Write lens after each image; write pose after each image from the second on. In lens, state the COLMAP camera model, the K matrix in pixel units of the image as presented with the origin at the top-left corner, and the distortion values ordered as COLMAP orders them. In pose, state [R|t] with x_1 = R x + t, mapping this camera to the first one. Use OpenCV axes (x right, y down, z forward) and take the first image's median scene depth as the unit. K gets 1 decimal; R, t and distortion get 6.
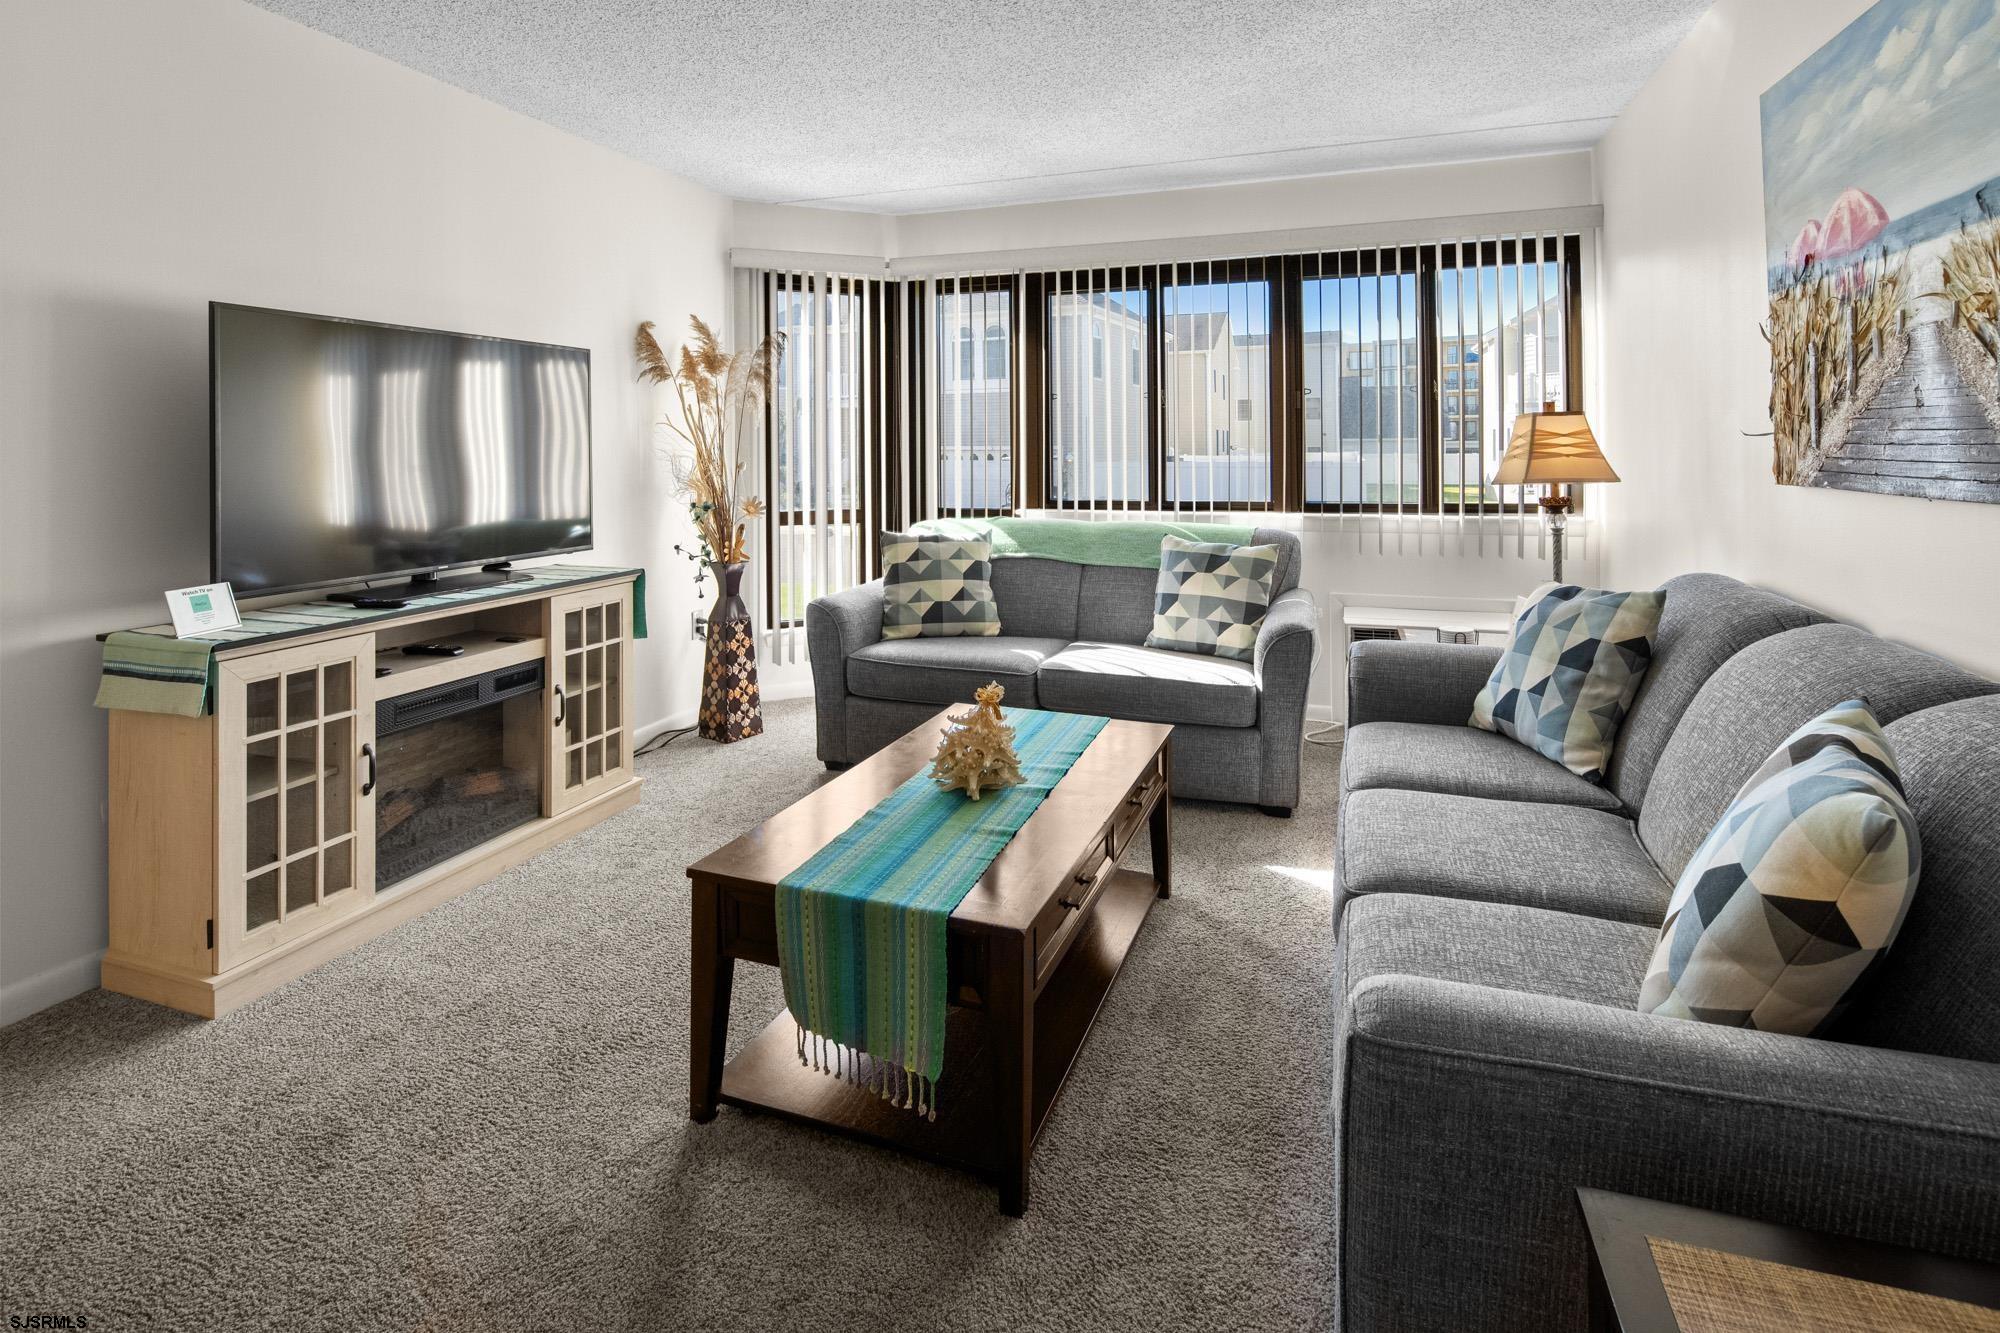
lens RADIAL K [[984.6, 0, 1001.6], [0, 984.6, 441.6], [0, 0, 1]] dist [0.004668, -0.006012]
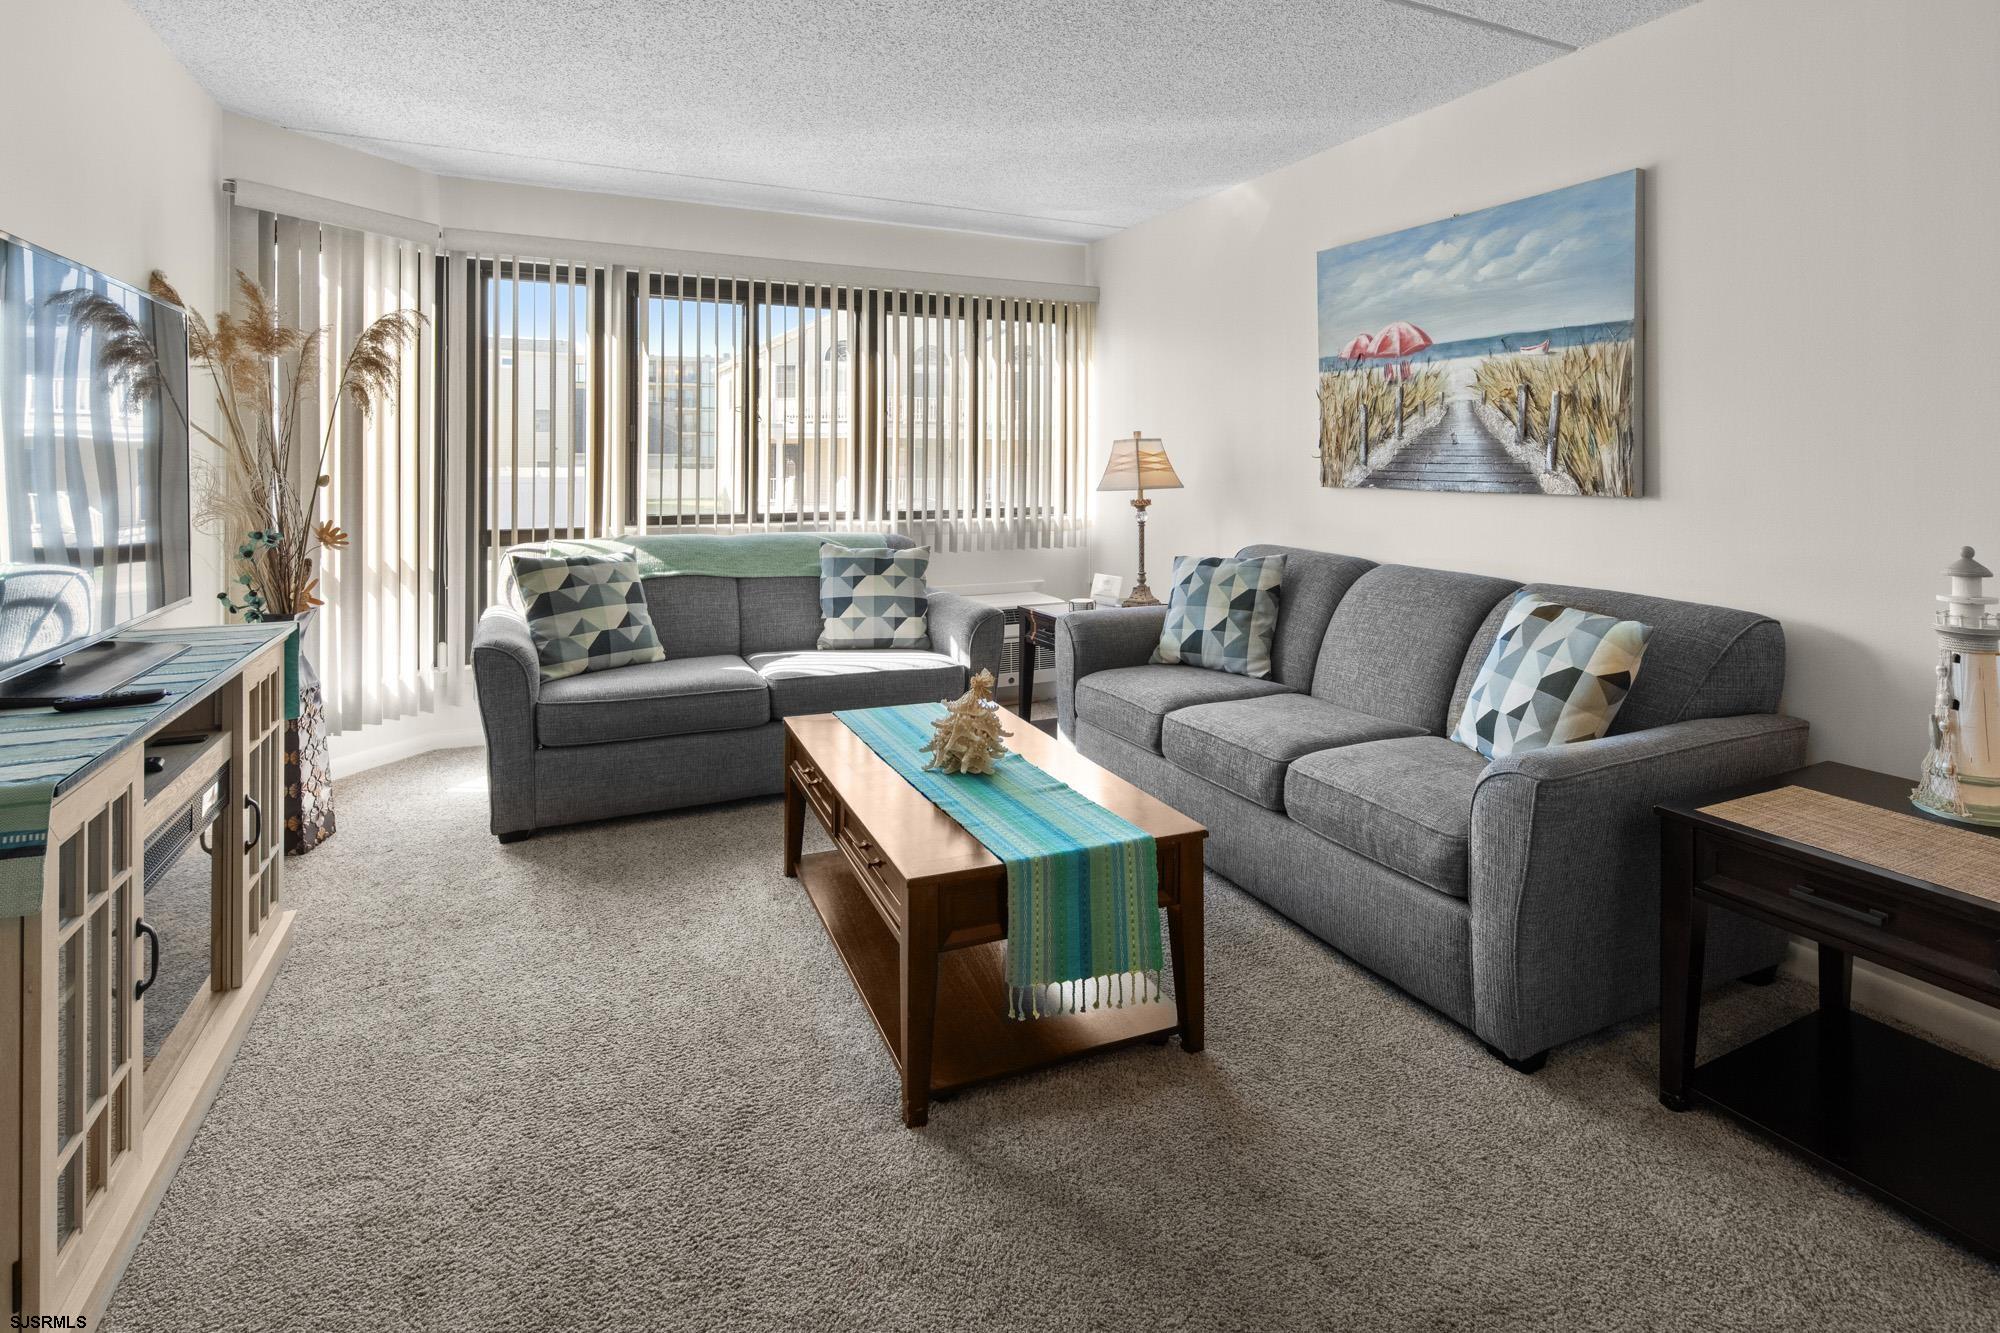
lens RADIAL K [[984.6, 0, 1014.0], [0, 984.6, 466.0], [0, 0, 1]] dist [0.004668, -0.006012]
pose [[0.713619, 0.005515, 0.700513, -0.461553], [-0.012135, 0.999916, 0.004490, 0.004070], [-0.700429, -0.011705, 0.713626, 0.106467]]
